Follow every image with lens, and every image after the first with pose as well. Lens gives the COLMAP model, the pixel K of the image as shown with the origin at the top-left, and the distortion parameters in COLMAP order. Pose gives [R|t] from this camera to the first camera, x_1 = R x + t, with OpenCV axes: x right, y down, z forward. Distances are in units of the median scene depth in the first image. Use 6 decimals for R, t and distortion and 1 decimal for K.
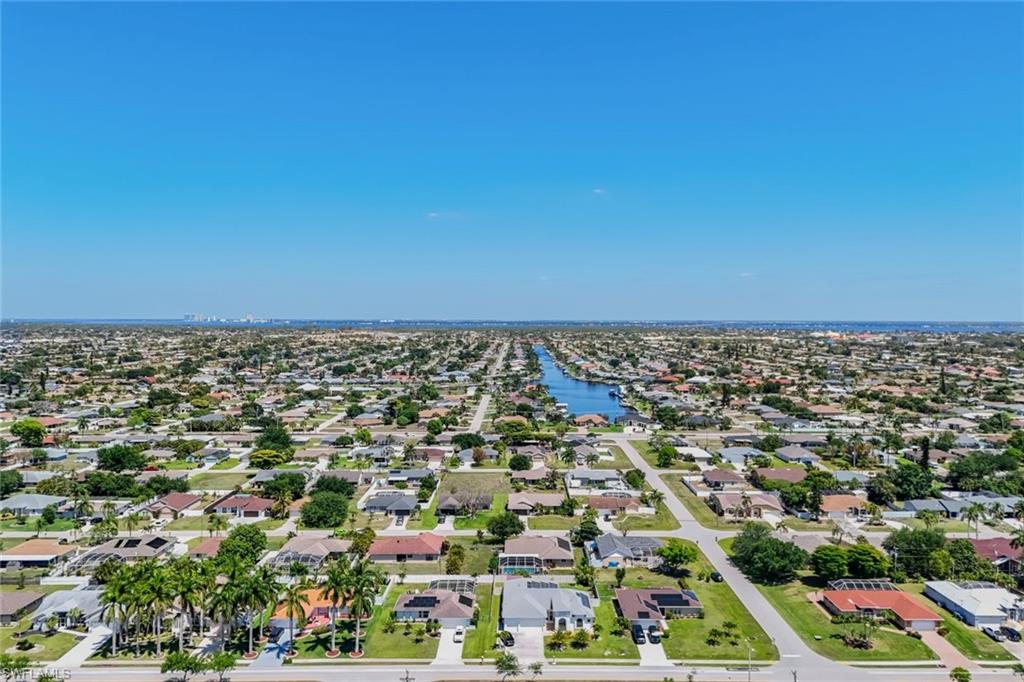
lens RADIAL K [[714.3, 0, 528.3], [0, 714.3, 339.5], [0, 0, 1]] dist [0.056714, -0.000169]
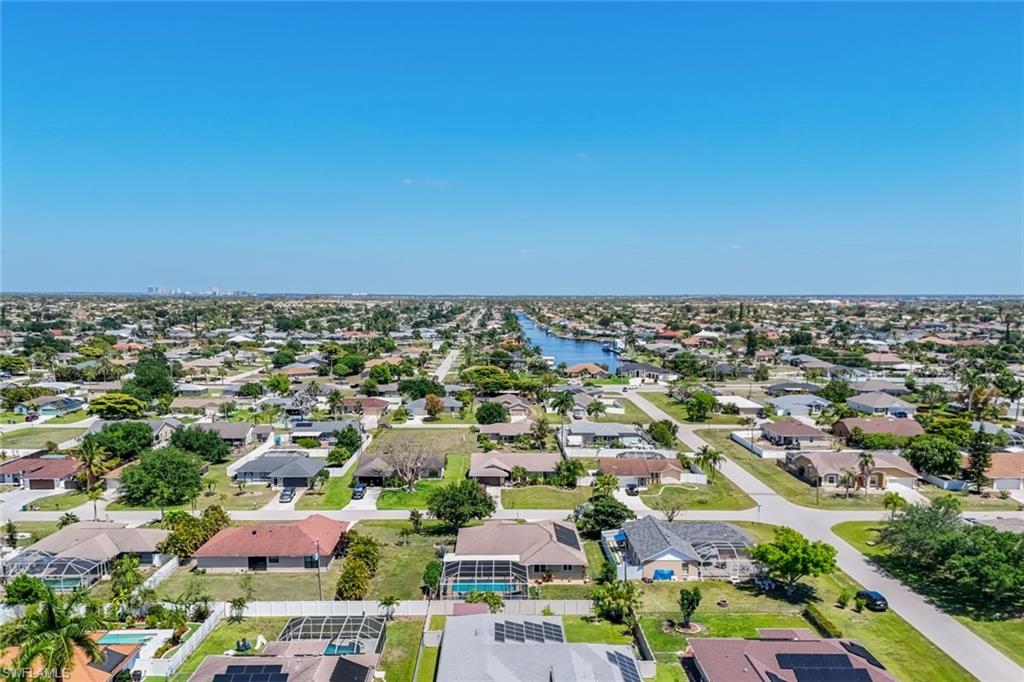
lens RADIAL K [[729.8, 0, 510.5], [0, 729.8, 368.4], [0, 0, 1]] dist [0.034705, 0.001792]
pose [[0.999992, -0.001322, 0.003873, 0.004547], [0.001049, 0.997570, 0.069657, 0.097655], [-0.003955, -0.069653, 0.997563, 0.370872]]
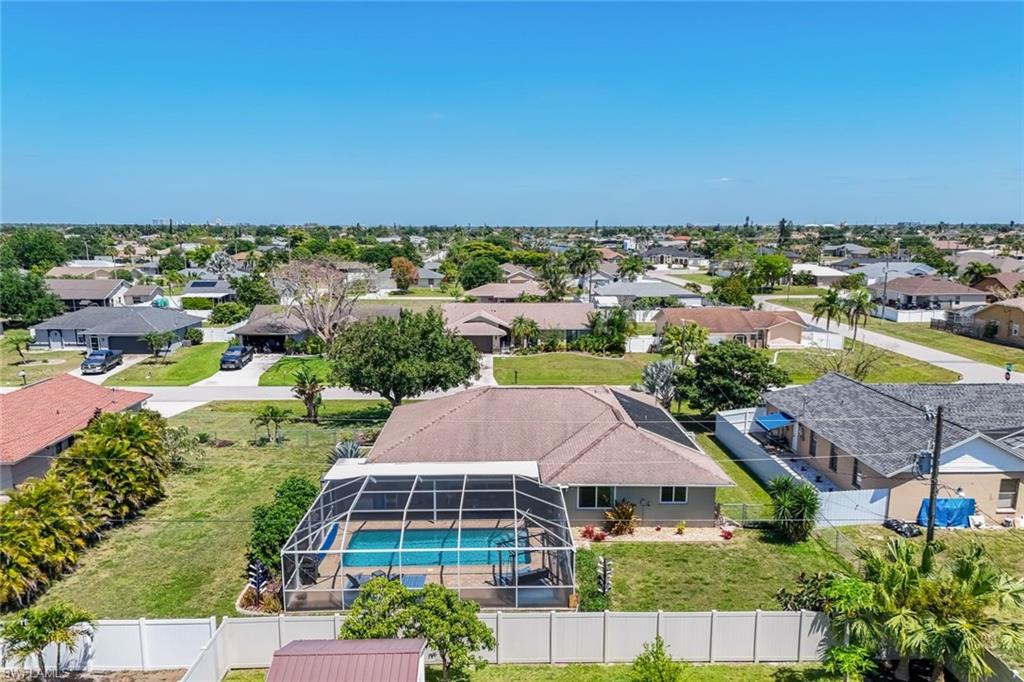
lens RADIAL K [[702.8, 0, 513.5], [0, 702.8, 338.9], [0, 0, 1]] dist [0.005773, 0.000088]
pose [[0.999923, -0.006120, 0.010766, 0.004666], [0.004738, 0.992269, 0.124012, 0.189144], [-0.011442, -0.123951, 0.992222, 0.636516]]
